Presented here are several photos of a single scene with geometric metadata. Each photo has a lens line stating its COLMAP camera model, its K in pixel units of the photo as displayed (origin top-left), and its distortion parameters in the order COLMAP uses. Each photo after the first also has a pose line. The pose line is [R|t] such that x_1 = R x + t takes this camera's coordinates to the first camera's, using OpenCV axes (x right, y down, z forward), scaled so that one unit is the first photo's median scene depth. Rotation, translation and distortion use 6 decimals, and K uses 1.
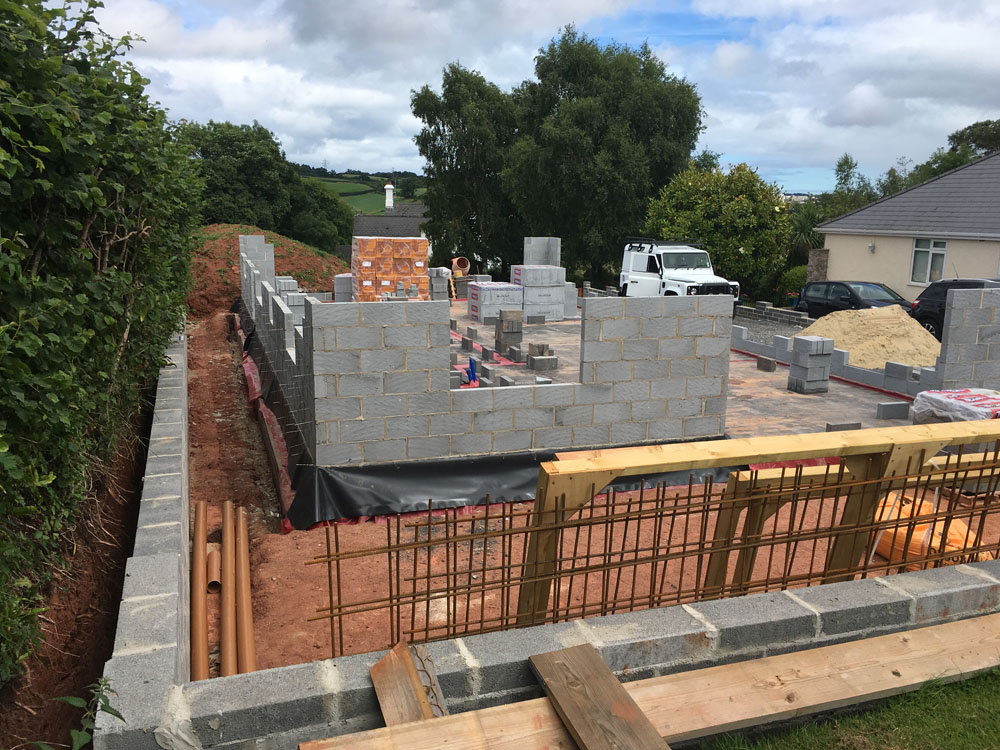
lens RADIAL K [[847.5, 0, 498.1], [0, 847.5, 375.6], [0, 0, 1]] dist [0.049904, -0.005650]
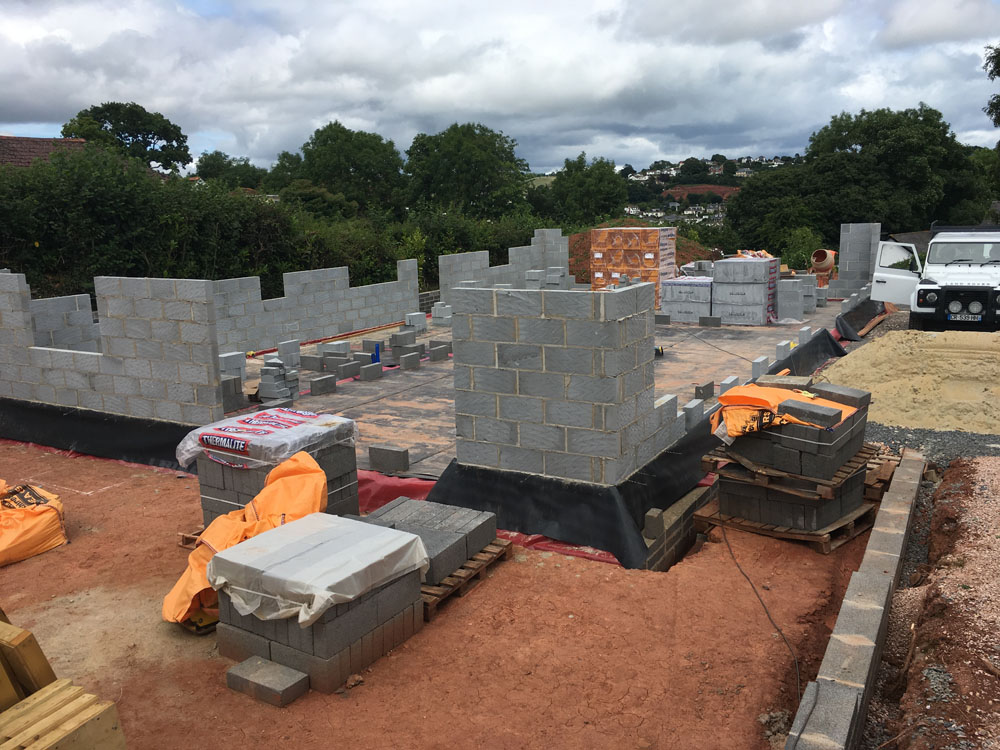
lens RADIAL K [[847.5, 0, 499.9], [0, 847.5, 374.4], [0, 0, 1]] dist [0.049904, -0.005650]
pose [[0.664110, 0.112955, -0.739053, 0.525034], [-0.110989, 0.992463, 0.051952, -0.033287], [0.739351, 0.047525, 0.671641, 0.264718]]
